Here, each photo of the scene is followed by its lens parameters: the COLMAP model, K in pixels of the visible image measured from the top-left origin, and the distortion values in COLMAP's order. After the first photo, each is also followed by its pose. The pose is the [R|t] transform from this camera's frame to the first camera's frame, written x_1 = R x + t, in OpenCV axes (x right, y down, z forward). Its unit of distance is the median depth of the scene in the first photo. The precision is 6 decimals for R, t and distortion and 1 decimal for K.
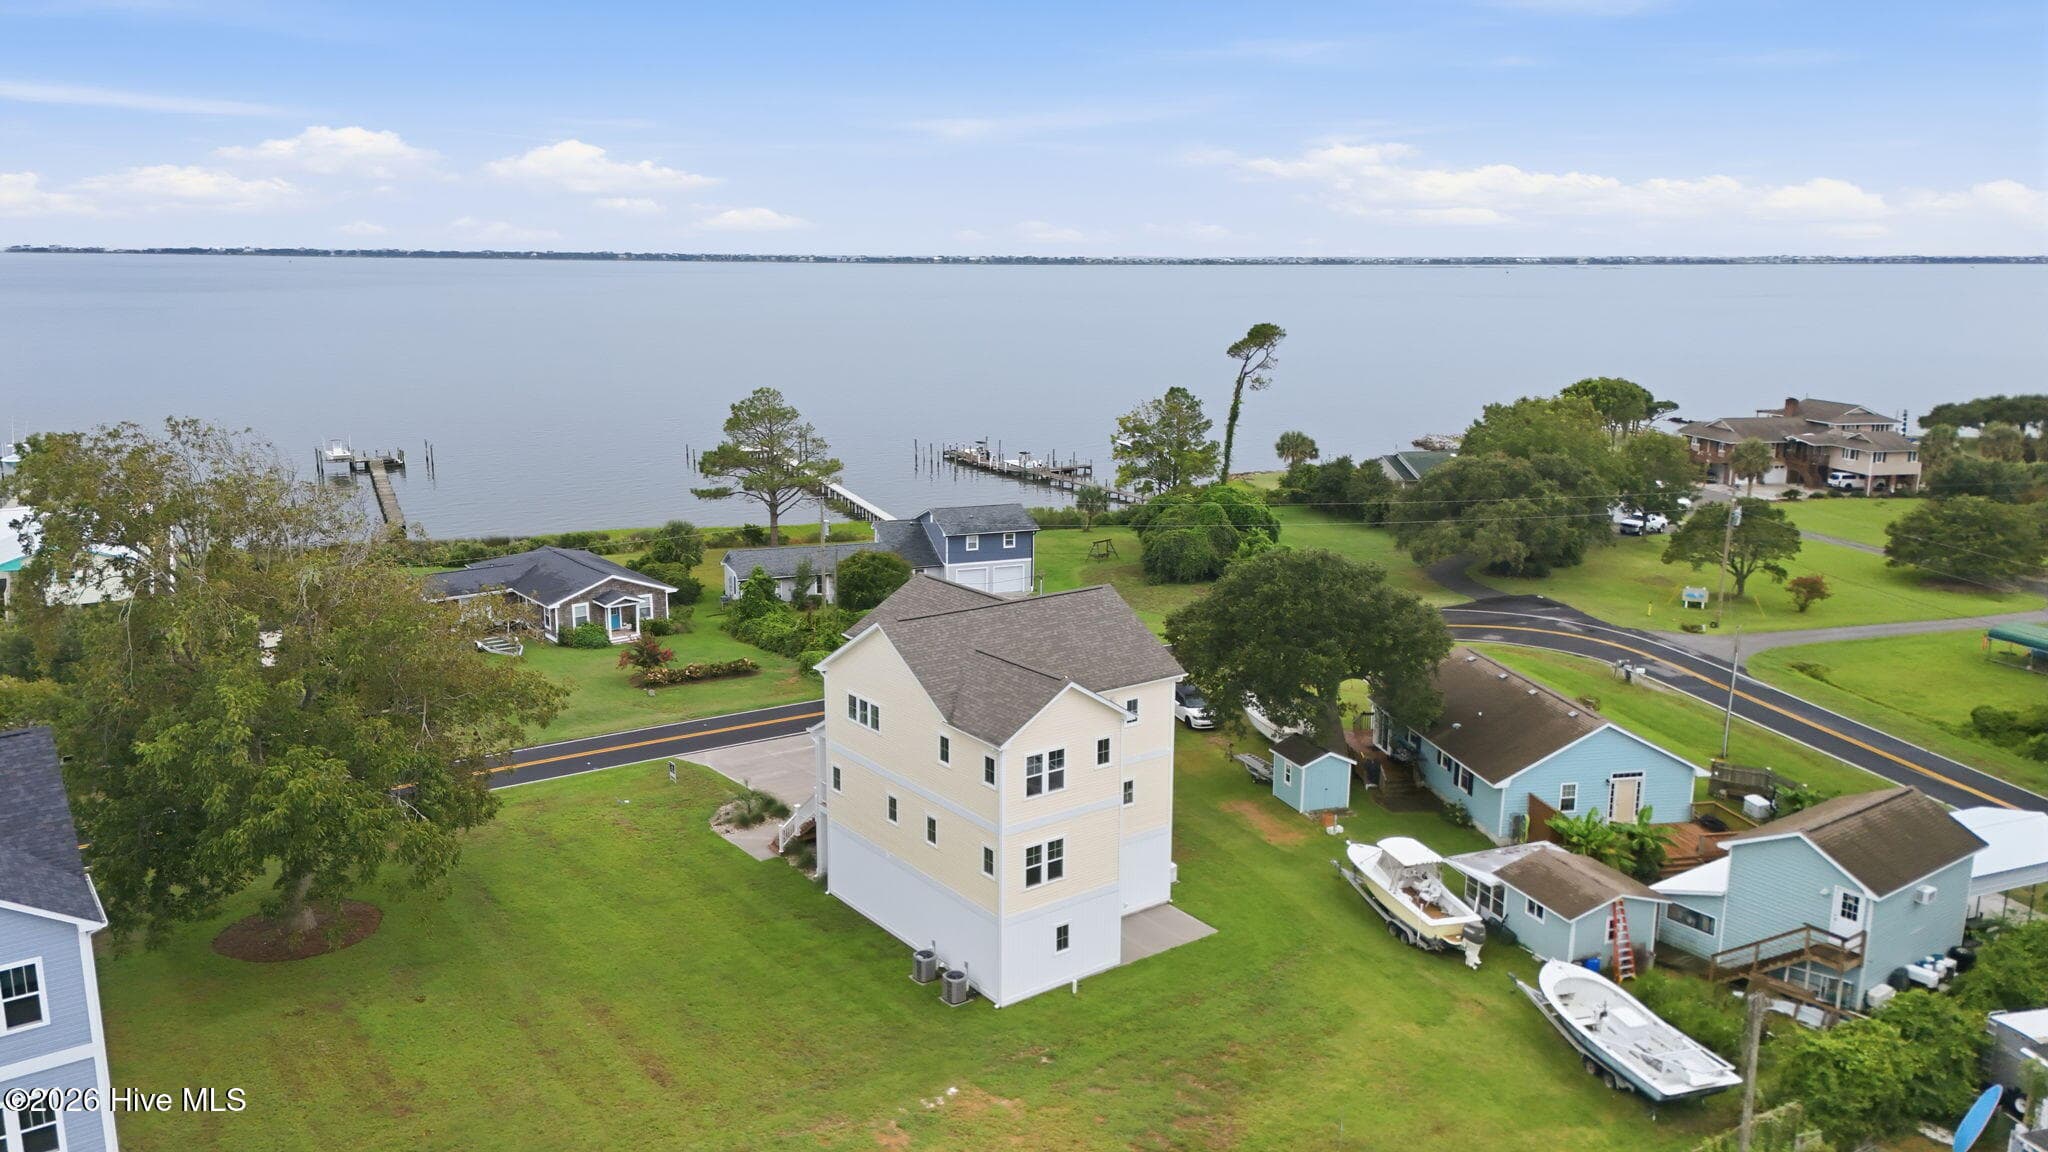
lens RADIAL K [[1498.3, 0, 1024.0], [0, 1498.3, 576.0], [0, 0, 1]] dist [0.155912, -0.244611]
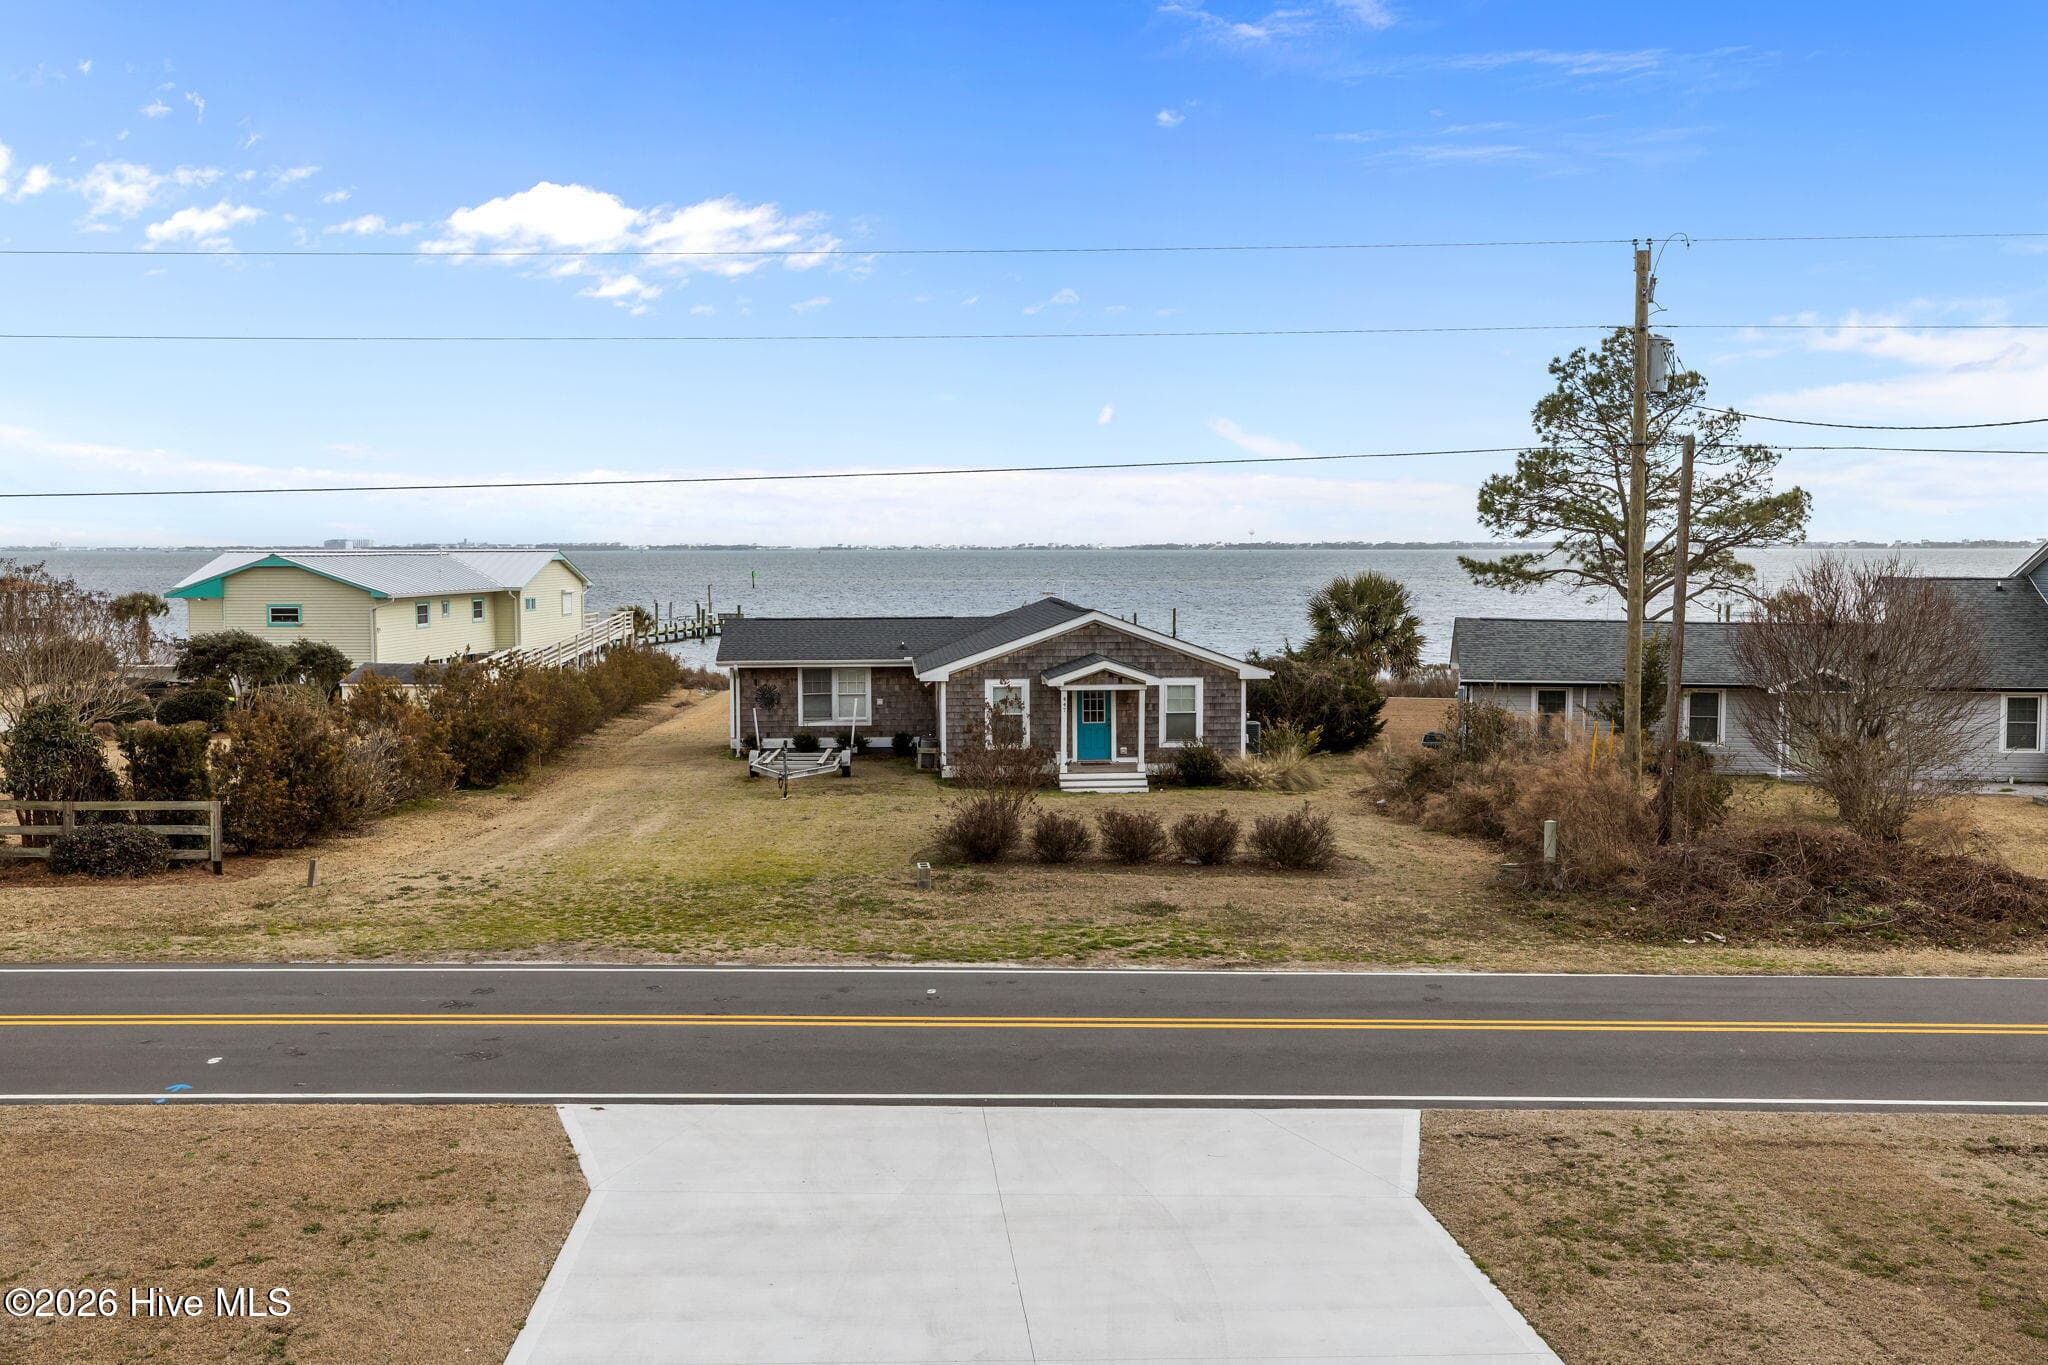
lens RADIAL K [[1754.3, 0, 1024.0], [0, 1754.3, 682.5], [0, 0, 1]] dist [-0.003164, -0.001047]
pose [[0.844044, 0.035617, -0.535090, -0.046019], [-0.104470, 0.989596, -0.098919, 0.050114], [0.525999, 0.139393, 0.838984, 0.522421]]
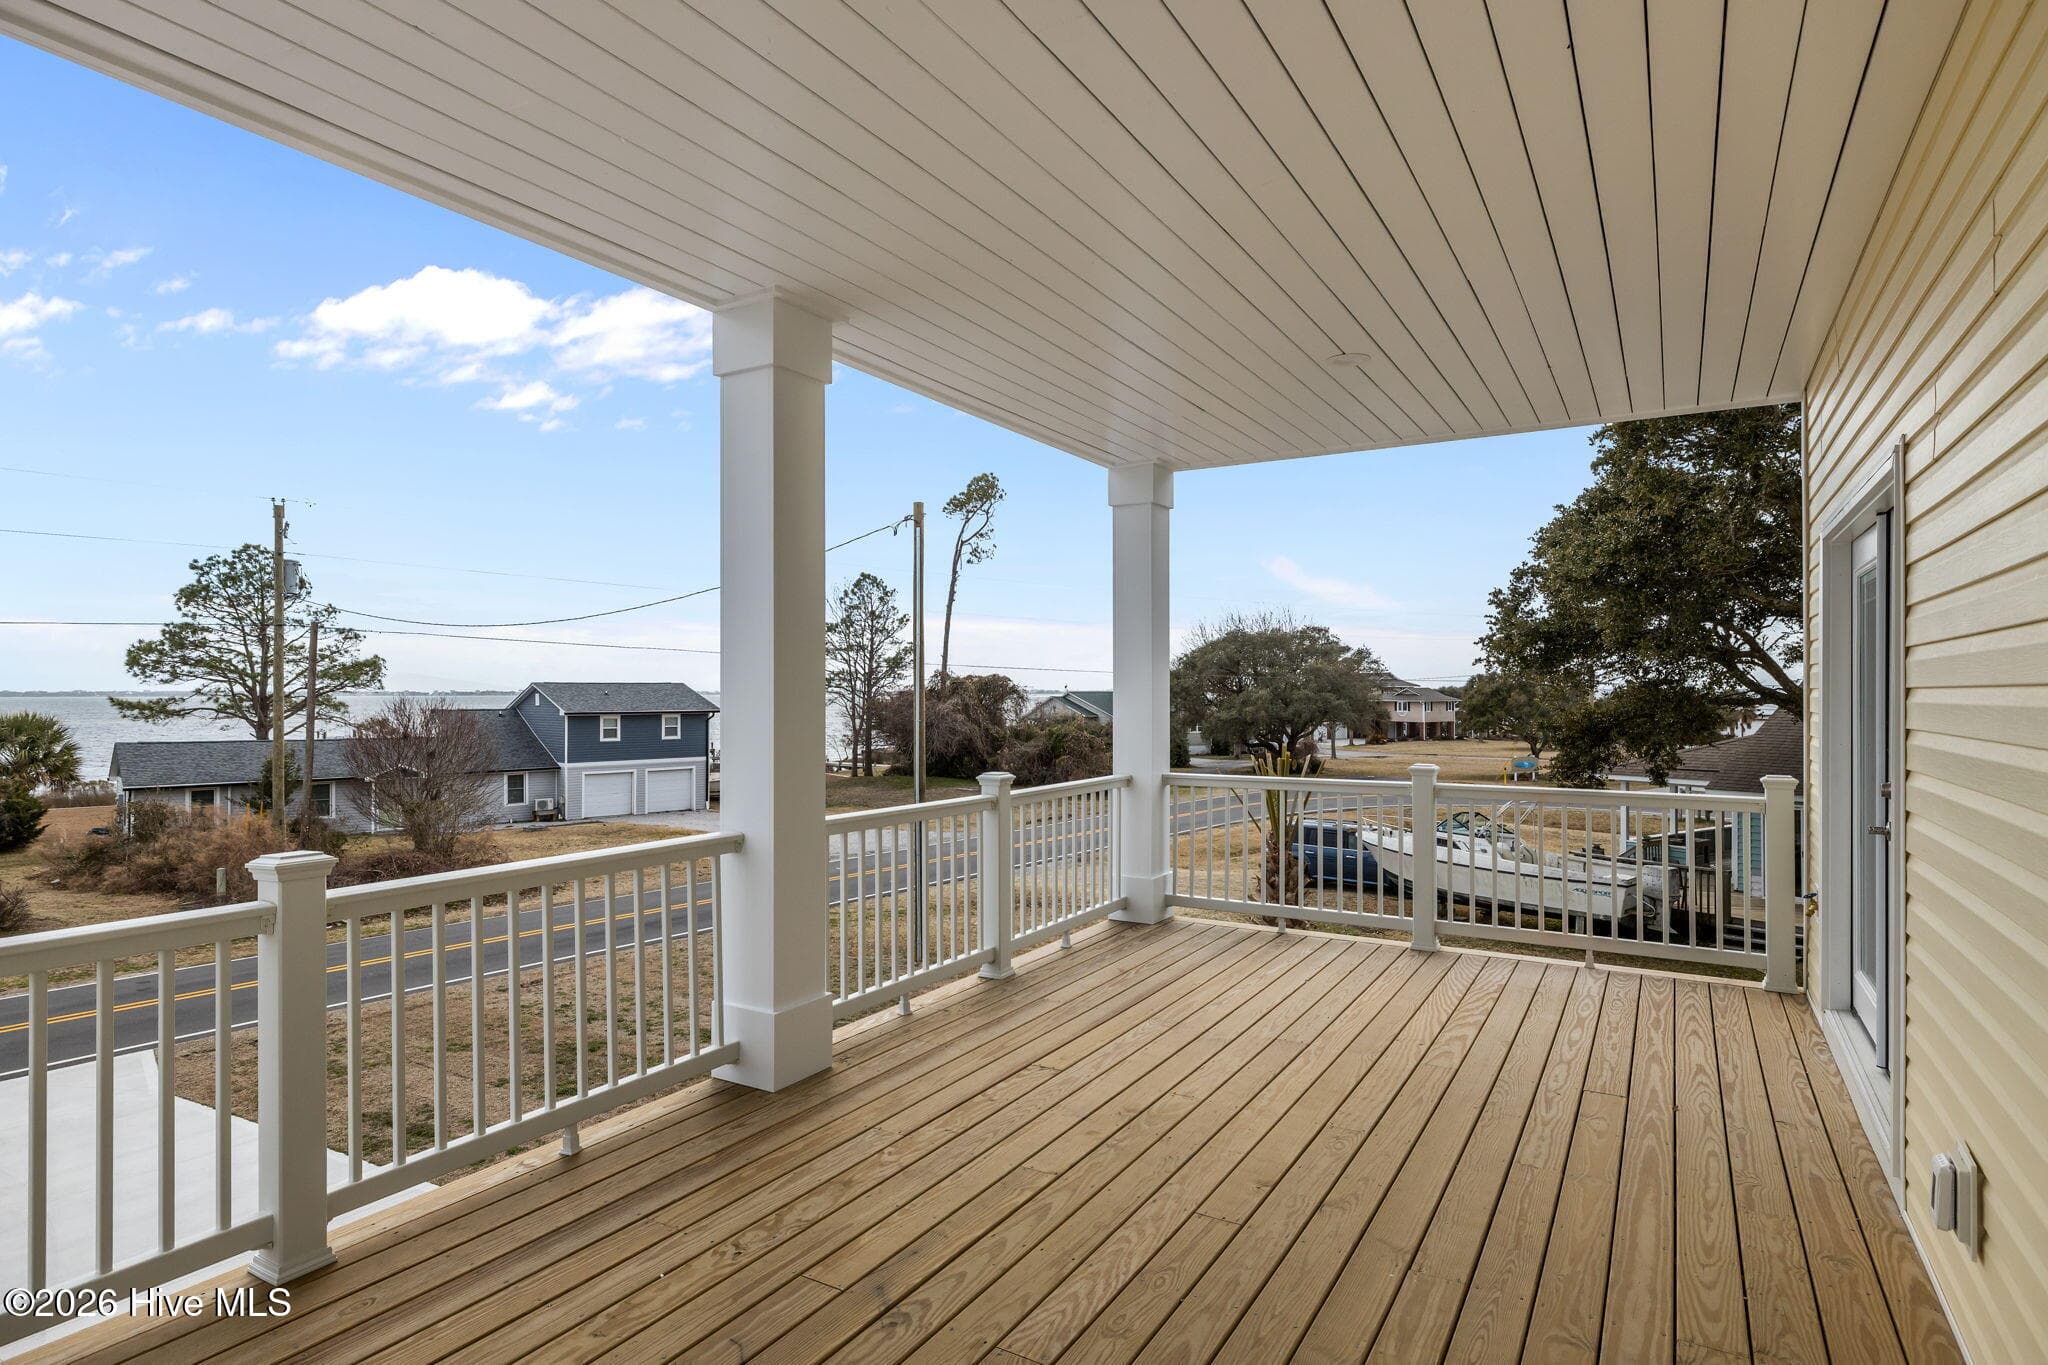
lens RADIAL K [[1093.2, 0, 1024.0], [0, 1093.2, 682.5], [0, 0, 1]] dist [-0.002481, -0.000965]
pose [[0.925493, 0.001376, 0.378763, -0.044185], [0.079700, 0.976897, -0.198292, 0.058677], [-0.370285, 0.213705, 0.904002, 0.486165]]
